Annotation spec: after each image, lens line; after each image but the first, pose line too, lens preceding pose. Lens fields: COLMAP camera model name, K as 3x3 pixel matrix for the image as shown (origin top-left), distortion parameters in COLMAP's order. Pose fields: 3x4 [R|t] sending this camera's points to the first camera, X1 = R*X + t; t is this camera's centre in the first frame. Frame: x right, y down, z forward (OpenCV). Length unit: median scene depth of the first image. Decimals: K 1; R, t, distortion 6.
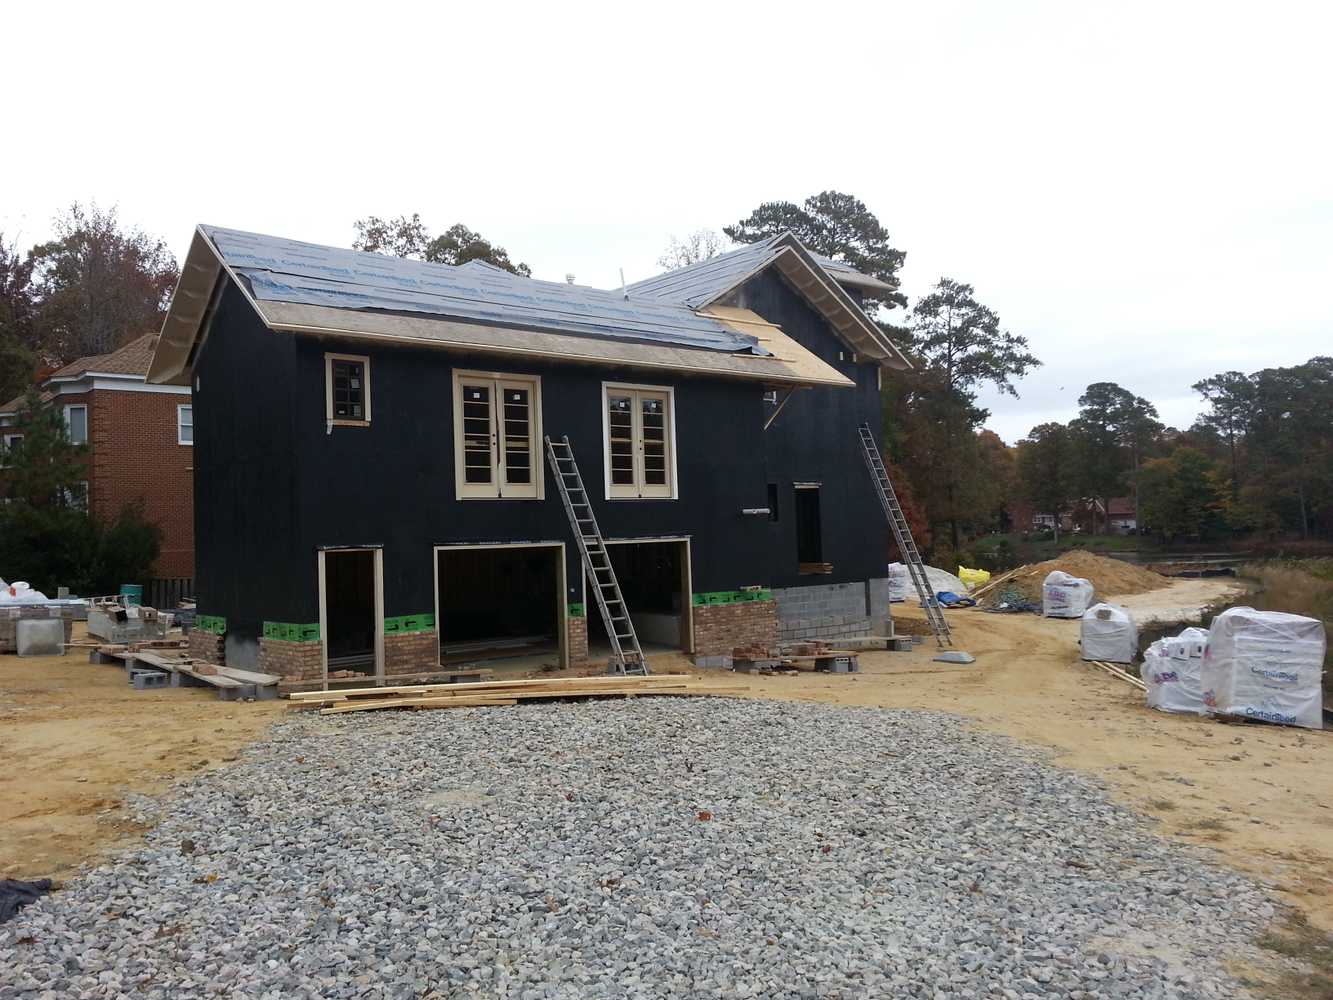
lens RADIAL K [[1083.6, 0, 659.8], [0, 1083.6, 498.4], [0, 0, 1]] dist [0.140402, -0.267690]
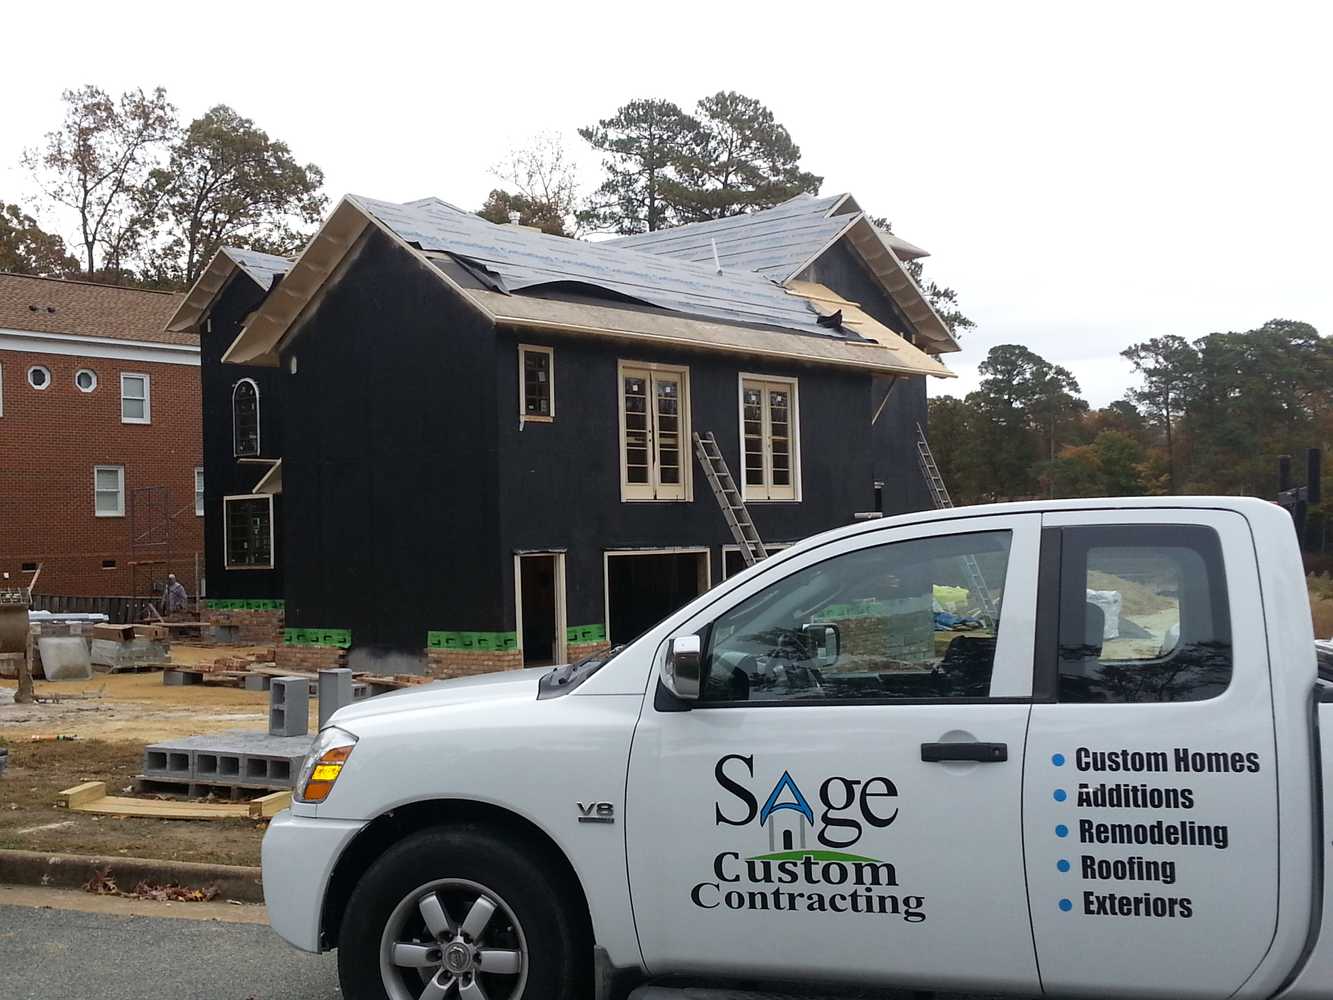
lens RADIAL K [[1557.8, 0, 666.5], [0, 1557.8, 500.0], [0, 0, 1]] dist [0.088658, -0.019603]
pose [[0.983064, 0.010841, 0.182944, -0.244077], [-0.011995, 0.999915, 0.005200, -0.004502], [-0.182872, -0.007307, 0.983110, -0.193325]]
